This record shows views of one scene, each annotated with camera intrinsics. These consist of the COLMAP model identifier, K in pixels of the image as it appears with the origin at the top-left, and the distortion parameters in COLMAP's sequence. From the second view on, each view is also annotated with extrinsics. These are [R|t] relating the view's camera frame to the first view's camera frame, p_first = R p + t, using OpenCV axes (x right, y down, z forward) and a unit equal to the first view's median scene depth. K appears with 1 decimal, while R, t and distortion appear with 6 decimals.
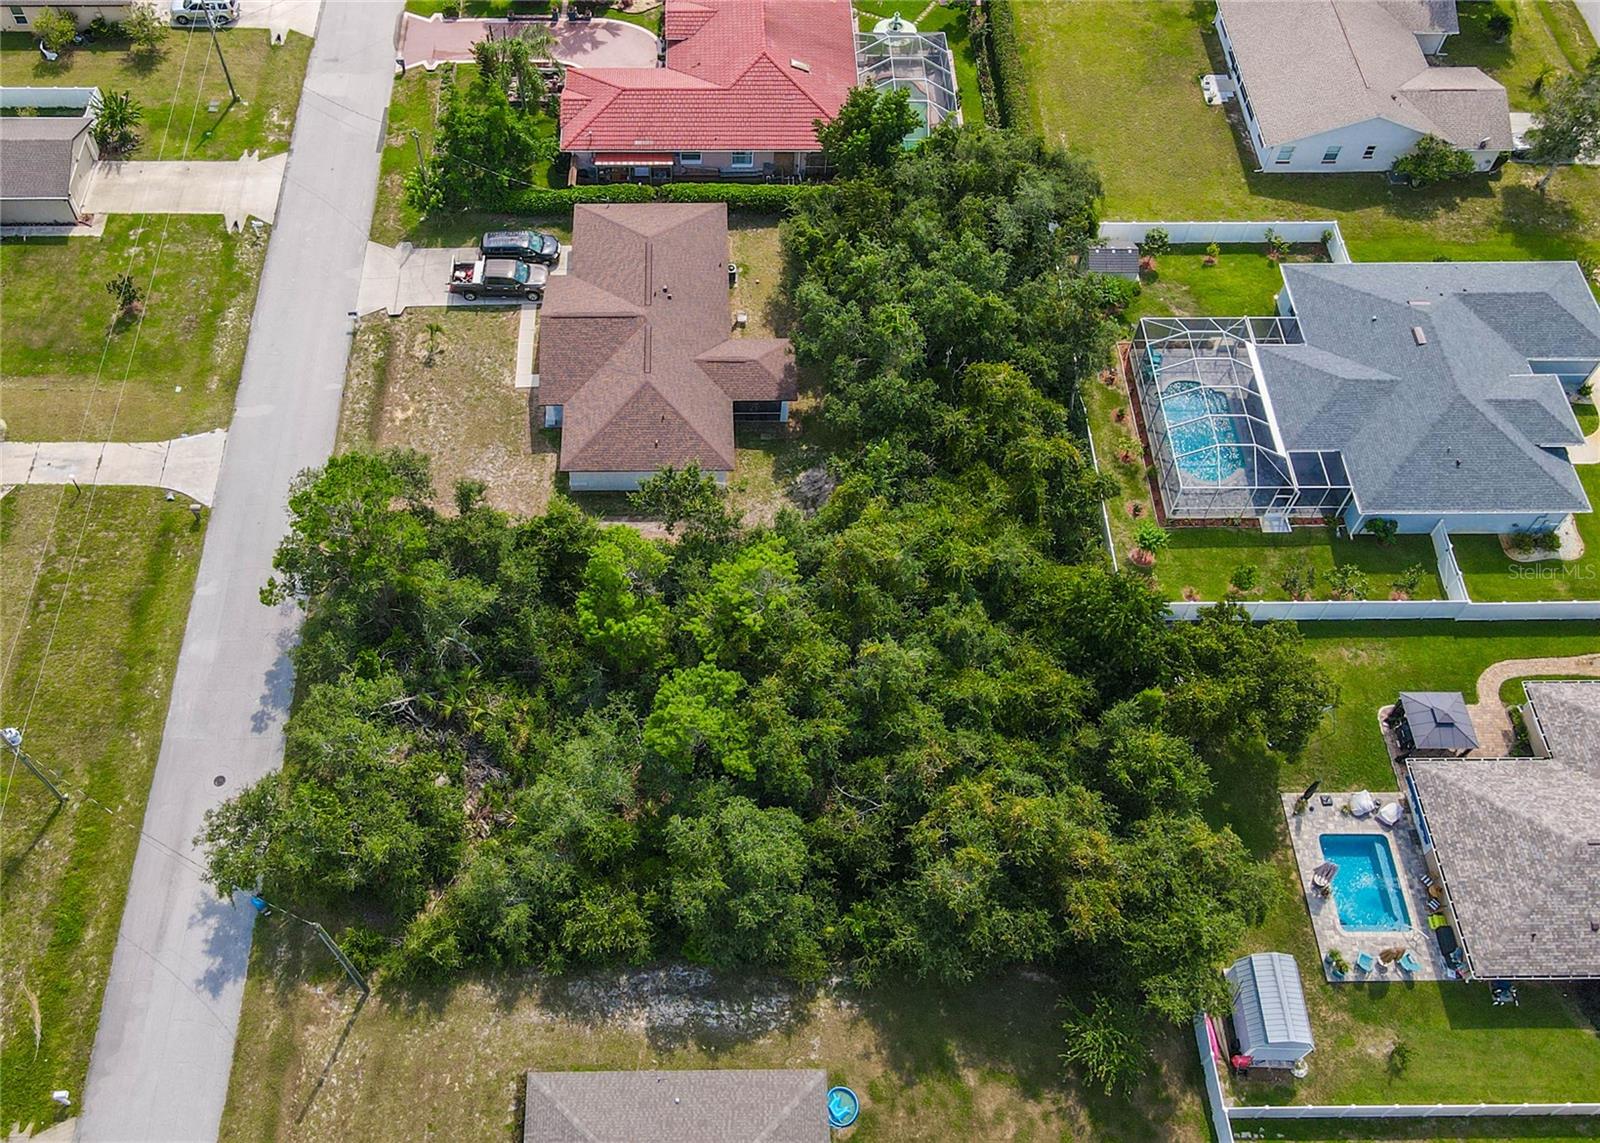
lens RADIAL K [[1511.8, 0, 701.0], [0, 1511.8, 446.1], [0, 0, 1]] dist [0.002222, 0.031138]
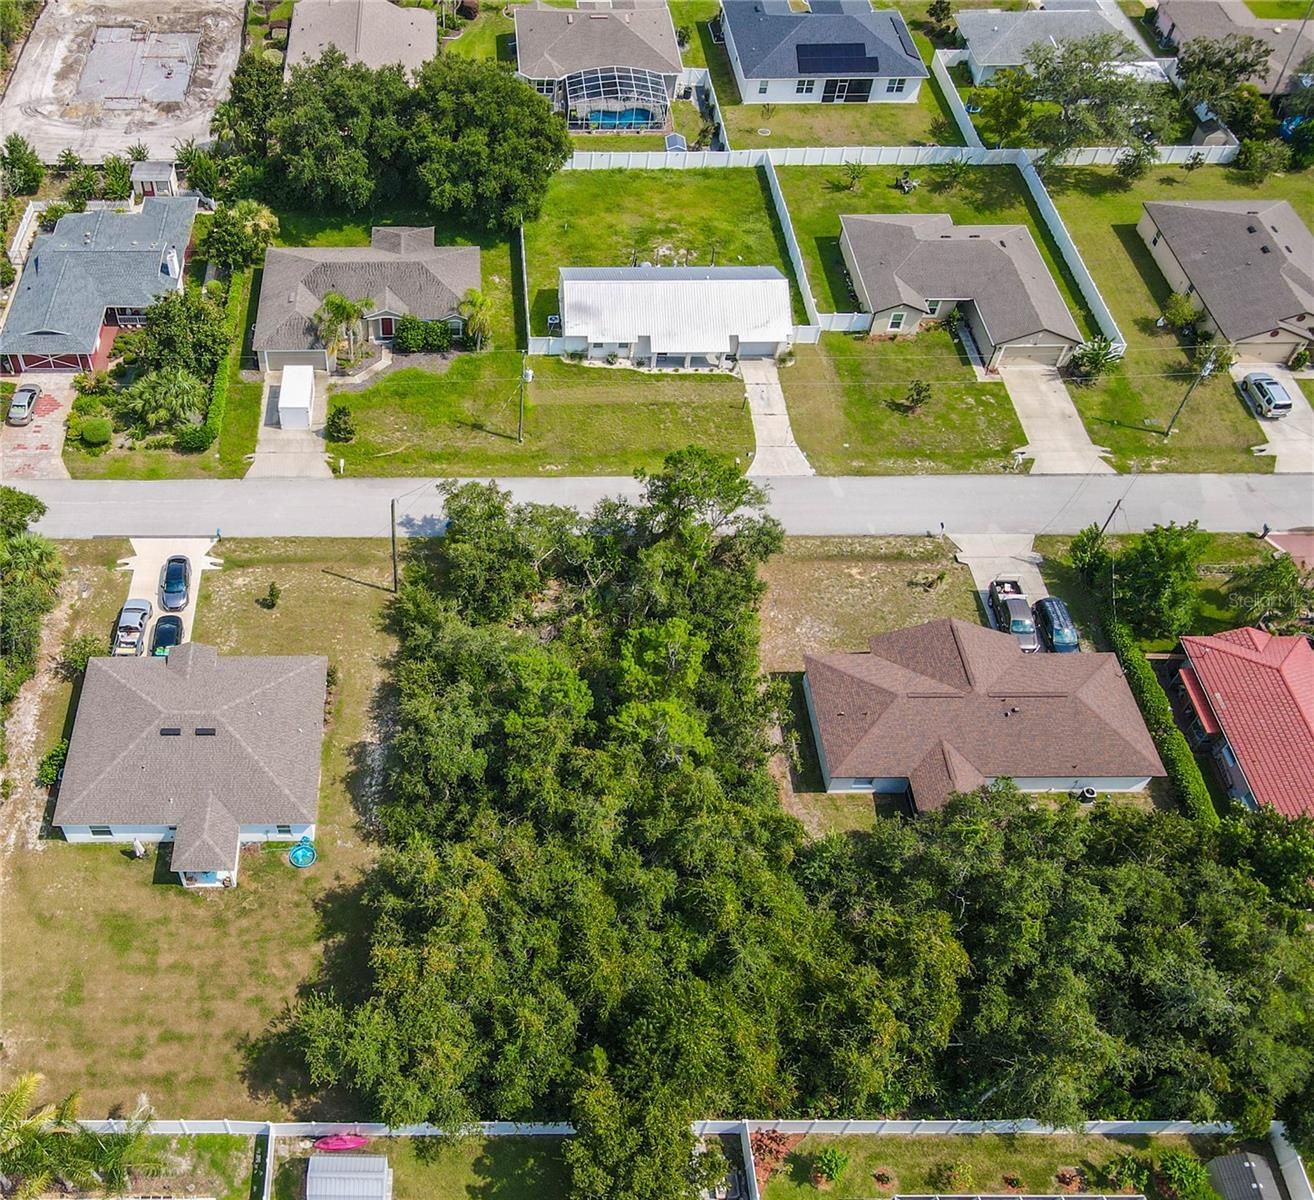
lens RADIAL K [[1300.0, 0, 442.3], [0, 1300.0, 608.1], [0, 0, 1]] dist [-0.004503, 0.043314]
pose [[-0.010831, 0.763688, -0.645495, 0.480972], [-0.805207, 0.376095, 0.458470, -0.210788], [0.592895, 0.524723, 0.610854, 0.157093]]
